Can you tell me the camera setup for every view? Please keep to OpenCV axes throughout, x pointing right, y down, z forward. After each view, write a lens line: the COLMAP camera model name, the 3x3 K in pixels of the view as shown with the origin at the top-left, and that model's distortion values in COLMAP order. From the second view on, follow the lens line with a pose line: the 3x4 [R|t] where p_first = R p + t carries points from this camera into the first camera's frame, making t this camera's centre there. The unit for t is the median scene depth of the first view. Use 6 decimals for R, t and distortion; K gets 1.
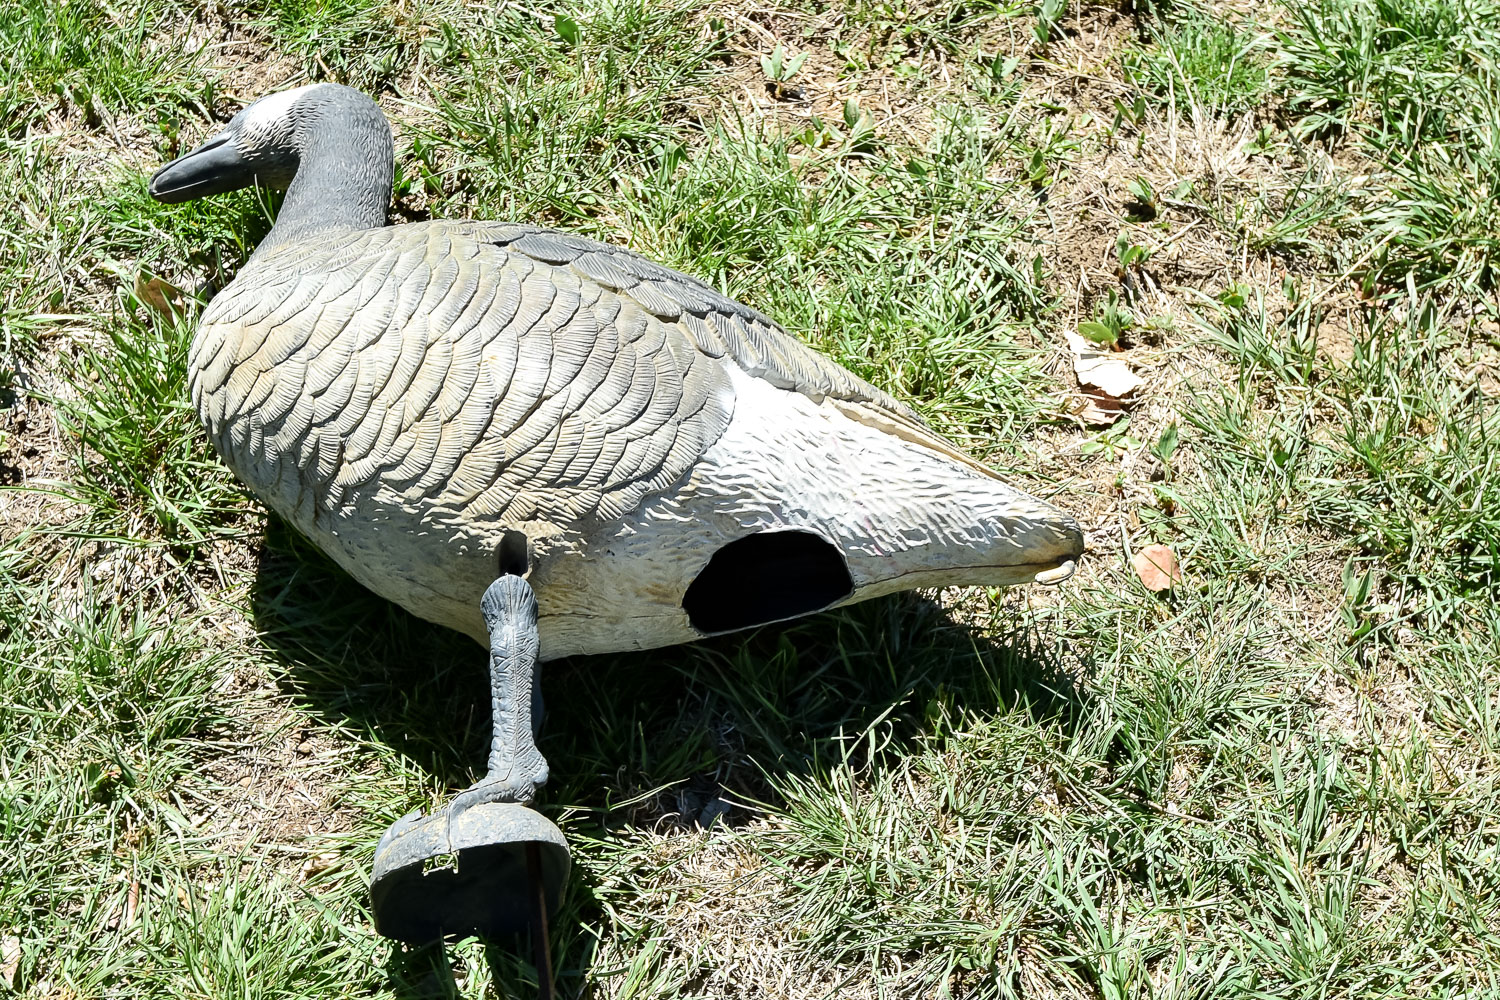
lens RADIAL K [[2190.9, 0, 748.3], [0, 2190.9, 496.5], [0, 0, 1]] dist [0.050987, 0.000000]
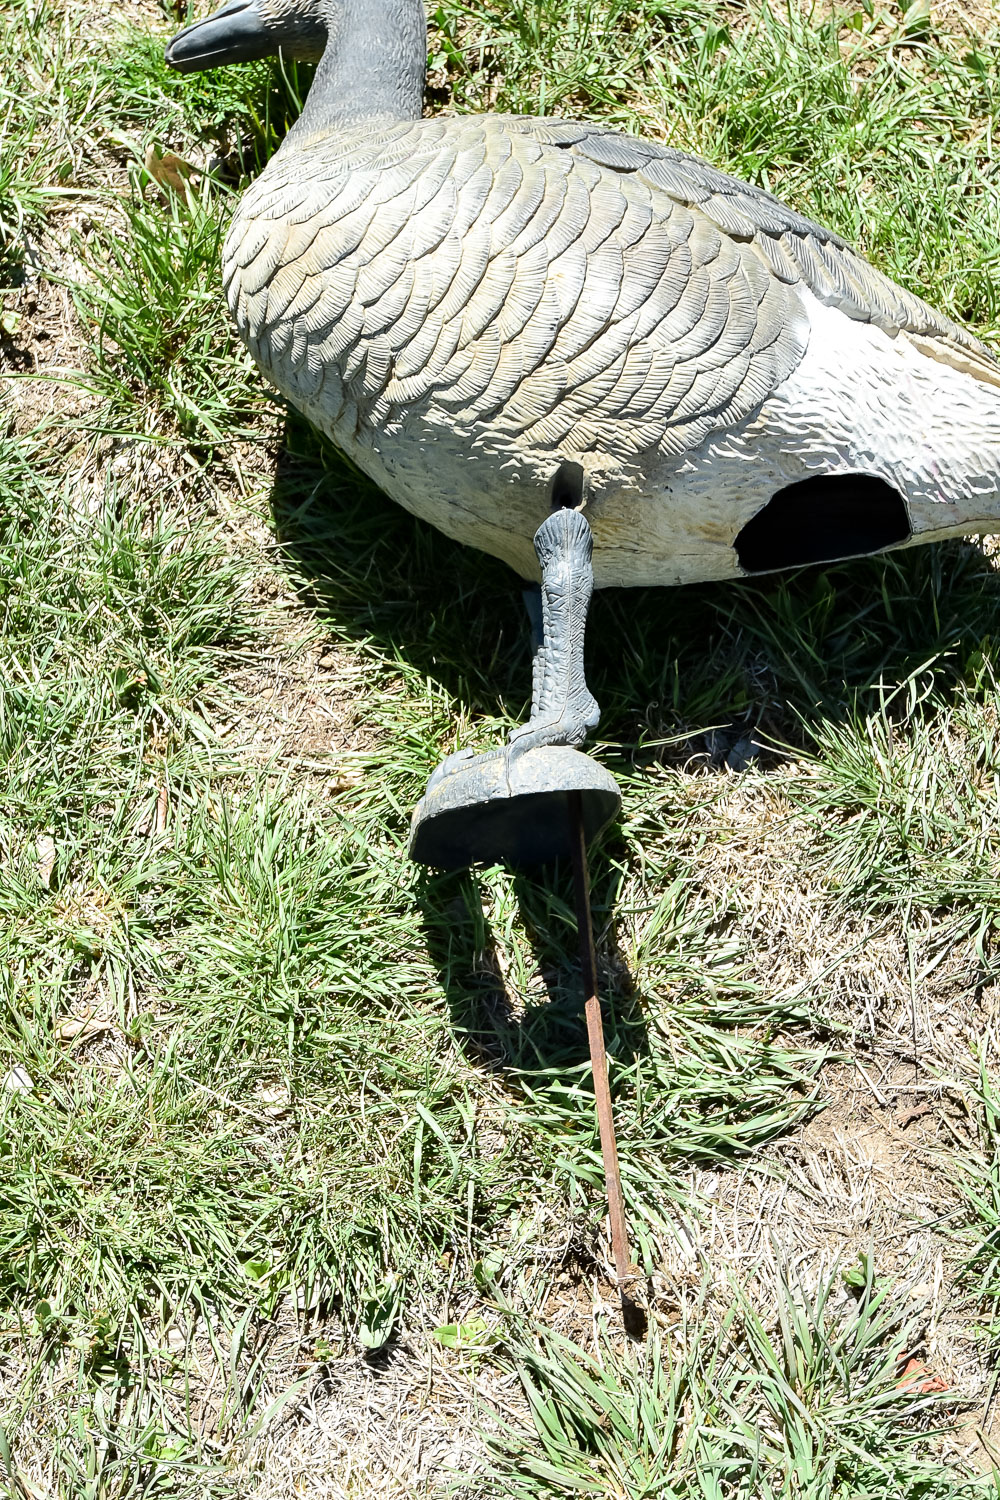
lens RADIAL K [[2190.9, 0, 492.5], [0, 2190.9, 747.3], [0, 0, 1]] dist [0.050987, 0.000000]
pose [[0.997338, 0.058217, -0.043896, -0.085221], [-0.049301, 0.982013, 0.182264, -0.032246], [0.053718, -0.179615, 0.982269, 0.032088]]
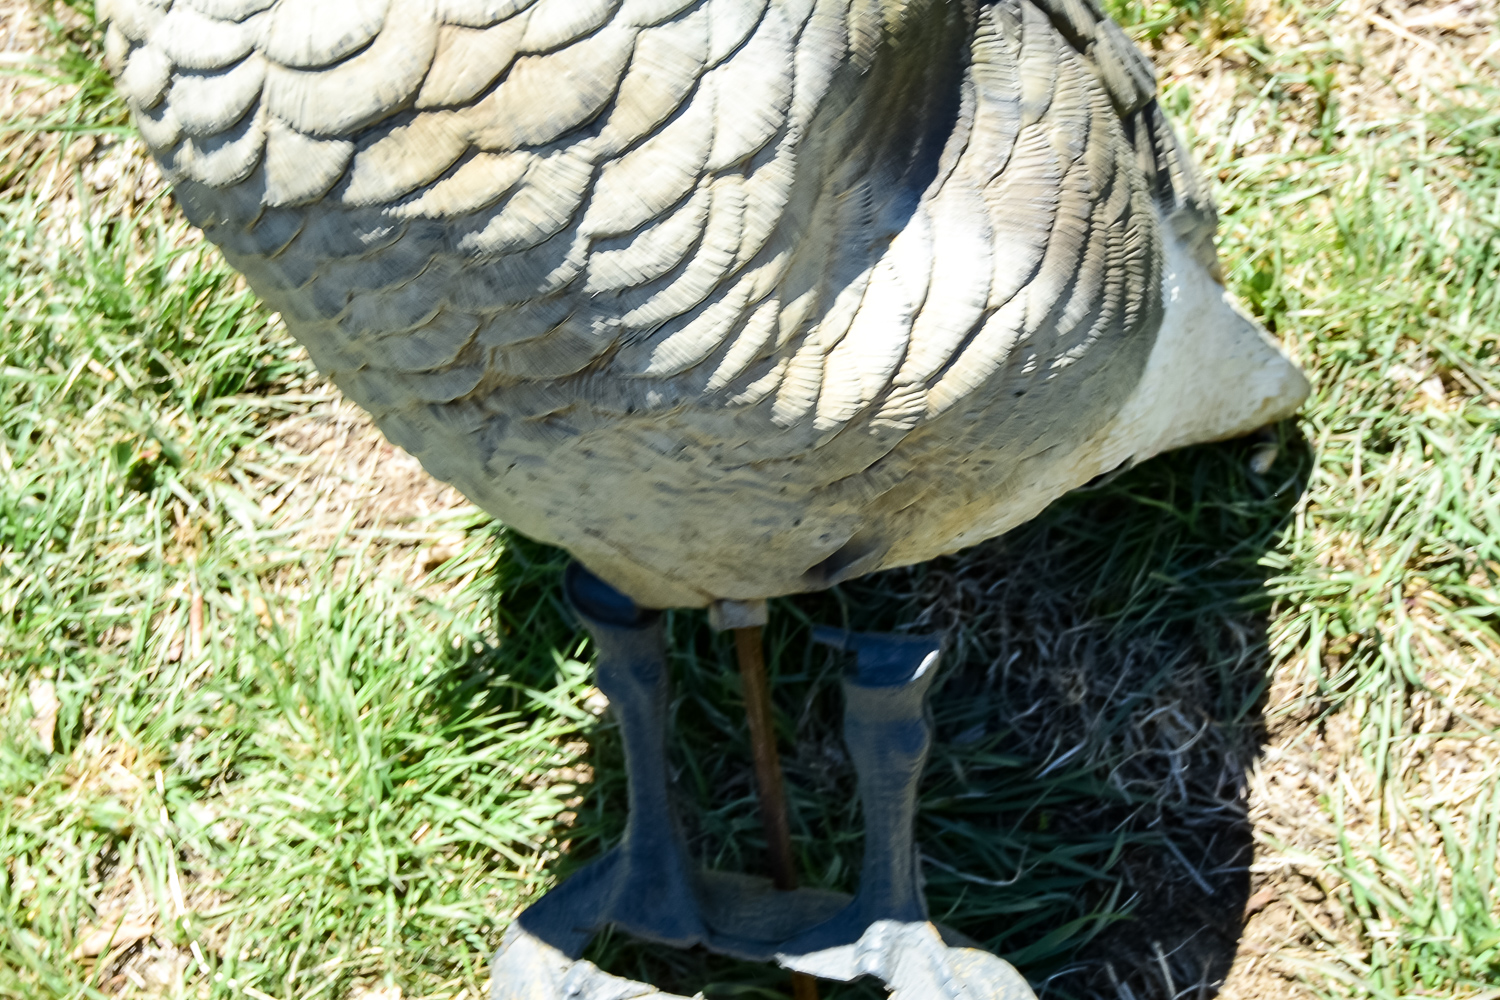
lens RADIAL K [[2190.9, 0, 756.9], [0, 2190.9, 507.9], [0, 0, 1]] dist [0.050987, 0.000000]
pose [[0.995490, -0.073894, -0.059494, -0.042826], [0.085161, 0.972404, 0.217203, 0.000773], [0.041802, -0.221290, 0.974312, 0.285484]]
